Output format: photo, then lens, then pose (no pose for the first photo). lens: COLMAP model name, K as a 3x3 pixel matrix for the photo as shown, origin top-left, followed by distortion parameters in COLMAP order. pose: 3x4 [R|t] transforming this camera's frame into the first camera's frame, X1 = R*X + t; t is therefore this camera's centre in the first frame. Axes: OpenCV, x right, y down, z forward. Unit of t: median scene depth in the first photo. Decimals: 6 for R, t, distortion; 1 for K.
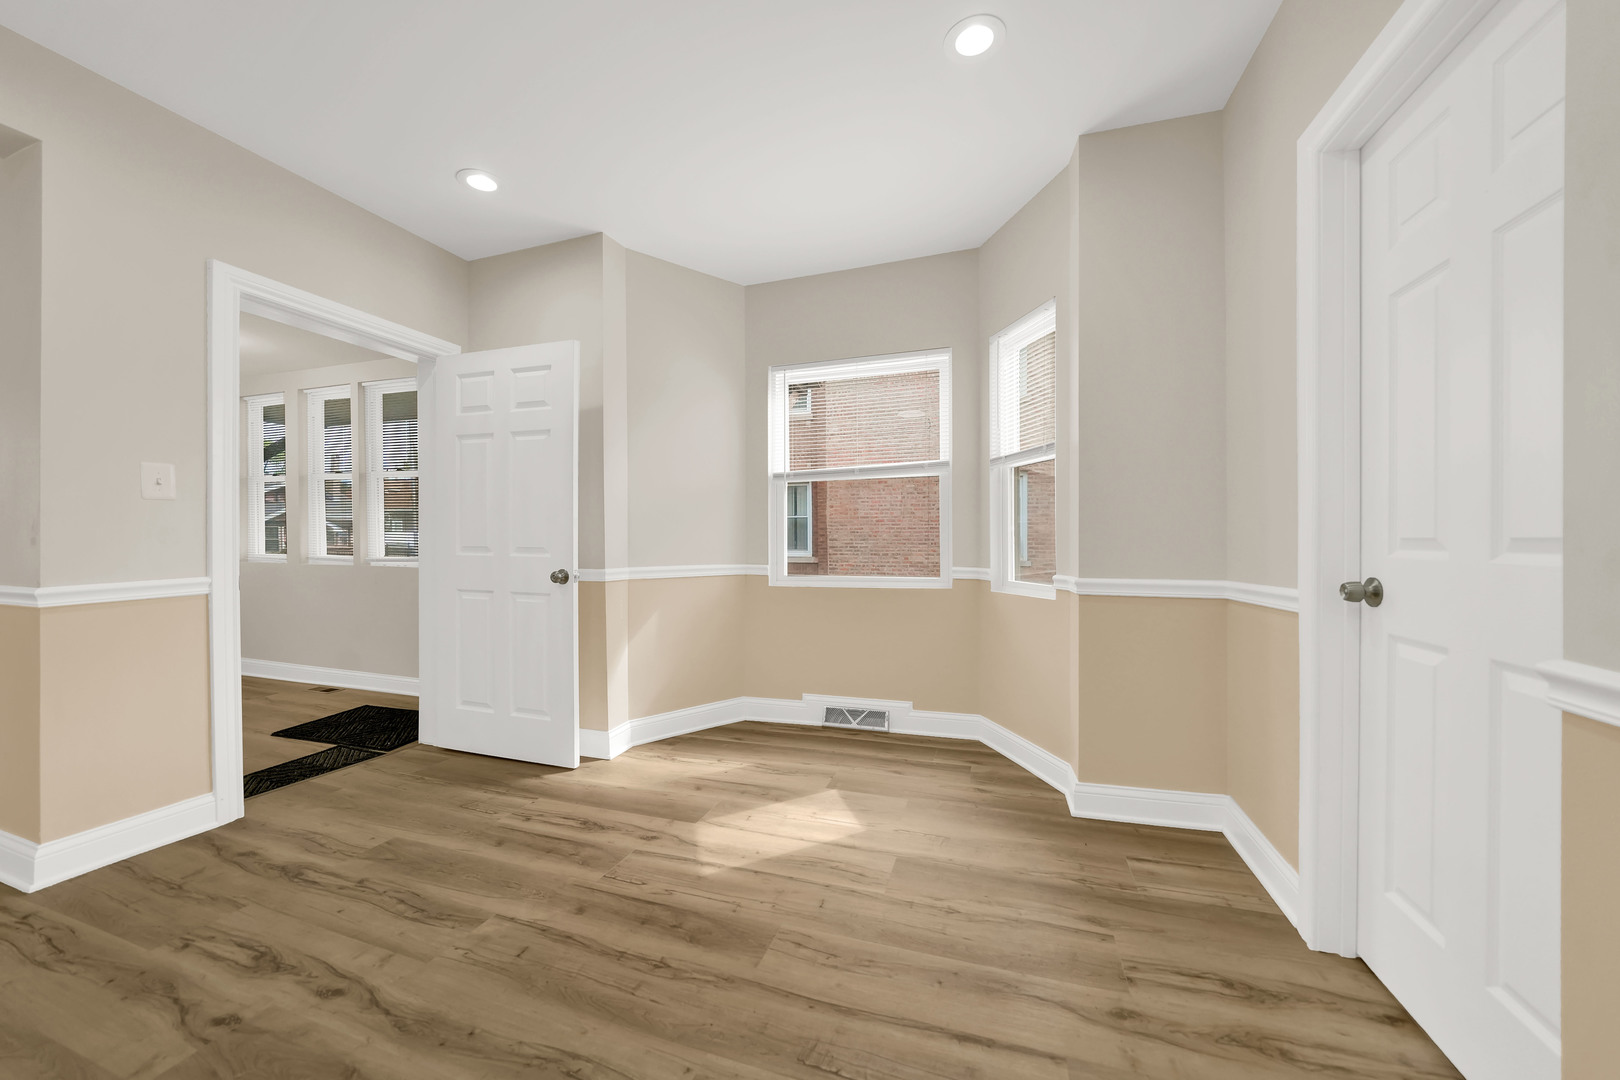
lens RADIAL K [[594.4, 0, 810.0], [0, 594.4, 540.0], [0, 0, 1]] dist [-0.000256, -0.000037]
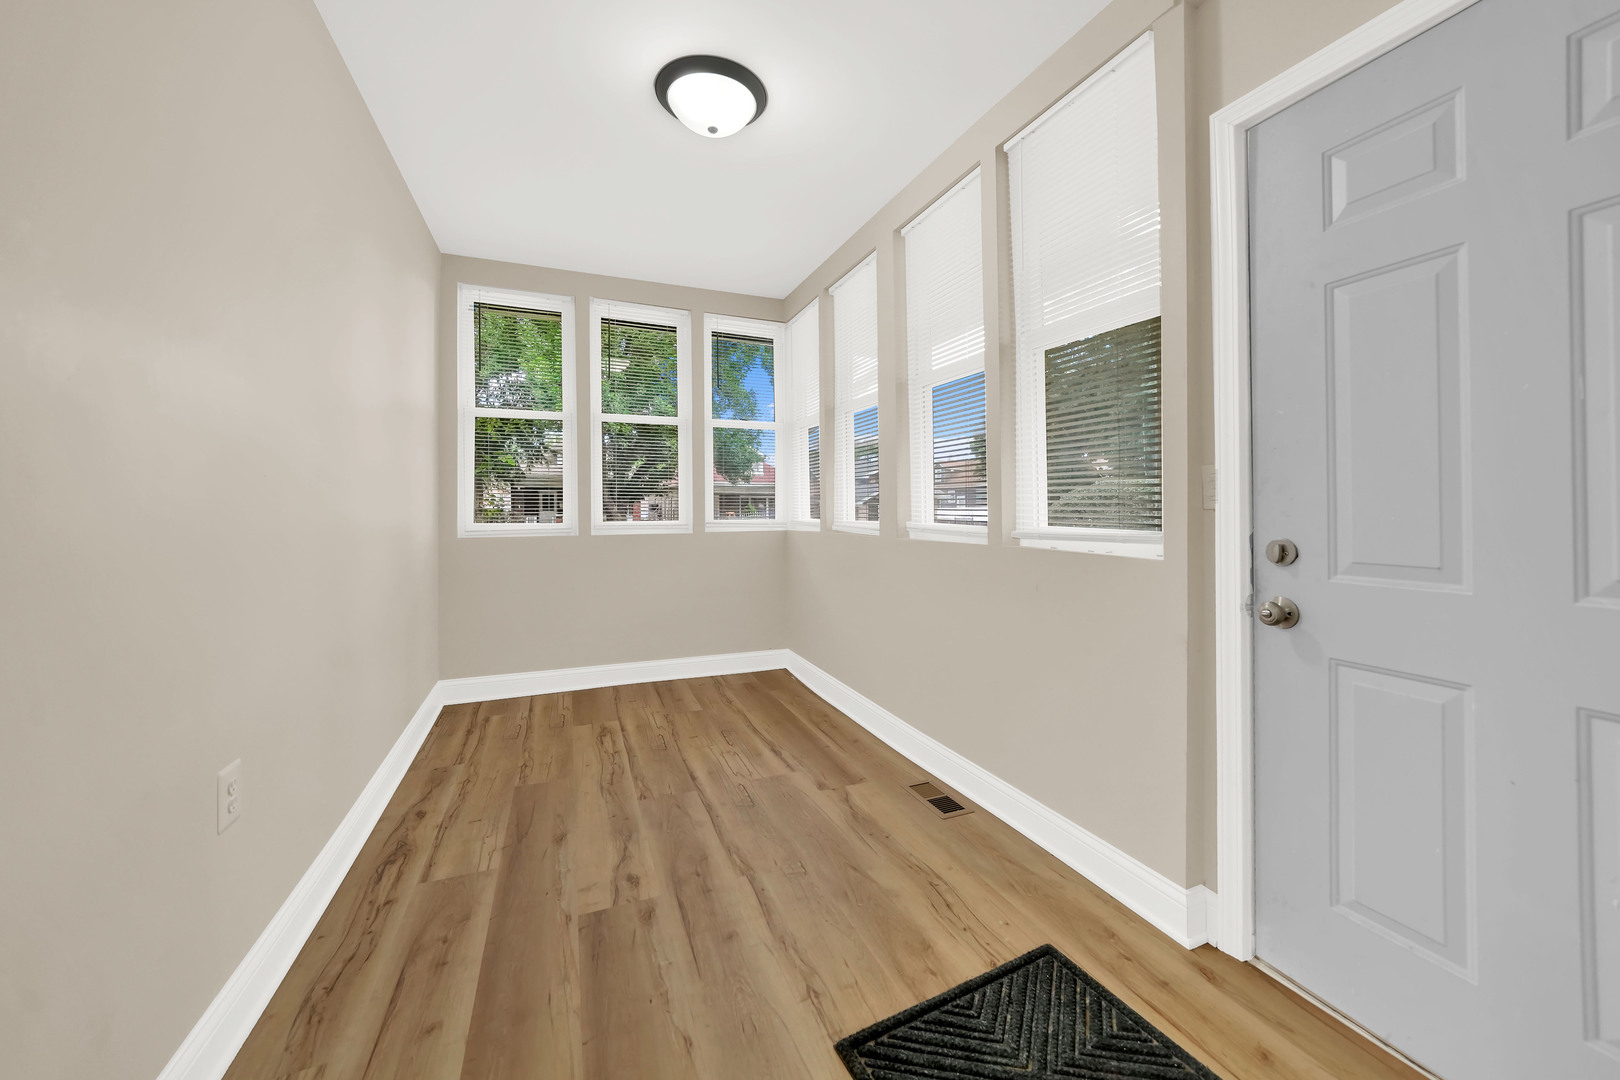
lens RADIAL K [[594.4, 0, 810.0], [0, 594.4, 540.0], [0, 0, 1]] dist [-0.000256, -0.000037]
pose [[0.658813, 0.037338, -0.751380, -0.497116], [0.004867, 0.998535, 0.053887, 0.013097], [0.752291, -0.039158, 0.657666, 0.575800]]
